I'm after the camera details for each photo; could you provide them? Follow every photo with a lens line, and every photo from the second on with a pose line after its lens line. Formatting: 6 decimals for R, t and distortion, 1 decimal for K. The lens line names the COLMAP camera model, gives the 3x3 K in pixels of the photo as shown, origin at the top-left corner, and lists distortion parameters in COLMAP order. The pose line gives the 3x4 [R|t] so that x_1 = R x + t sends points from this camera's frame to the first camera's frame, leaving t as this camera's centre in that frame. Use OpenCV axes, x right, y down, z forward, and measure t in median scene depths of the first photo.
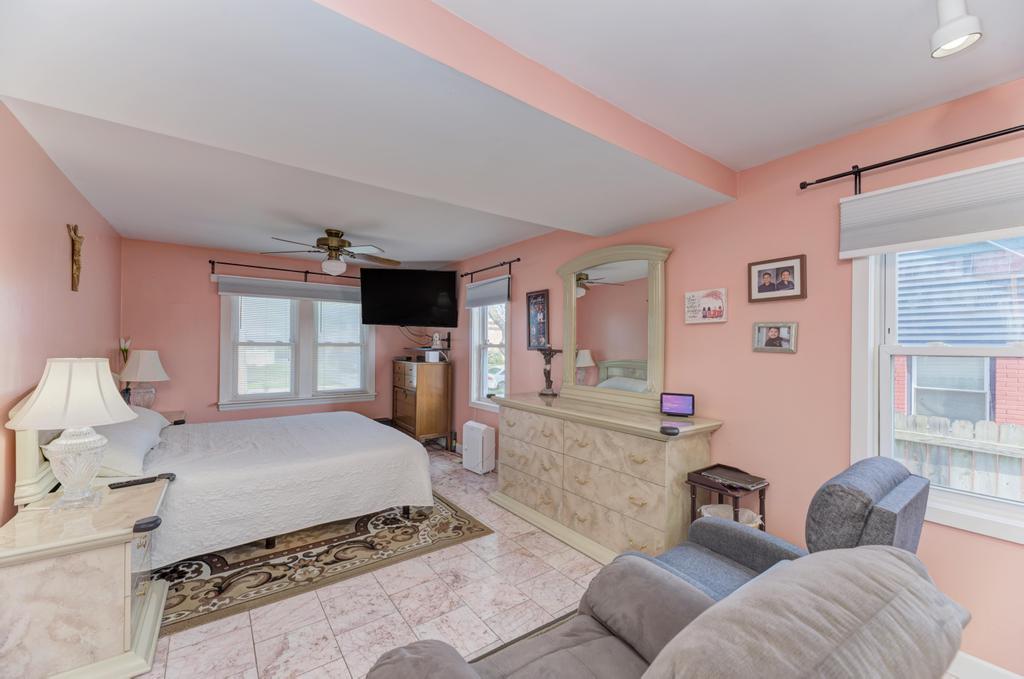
lens RADIAL K [[405.2, 0, 515.0], [0, 405.2, 343.5], [0, 0, 1]] dist [-0.000071, -0.000330]
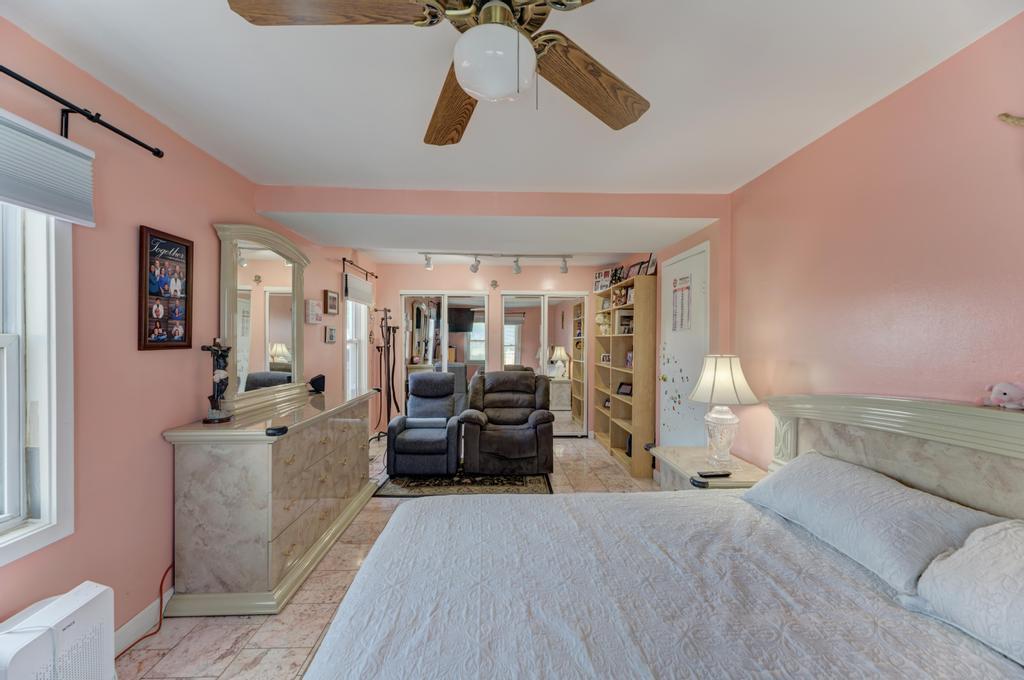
lens RADIAL K [[405.2, 0, 515.0], [0, 405.2, 344.0], [0, 0, 1]] dist [-0.000071, -0.000330]
pose [[-0.829003, -0.014190, 0.559064, -0.601367], [-0.011516, 0.999899, 0.008303, -0.000148], [-0.559126, 0.000446, -0.829083, 1.188419]]
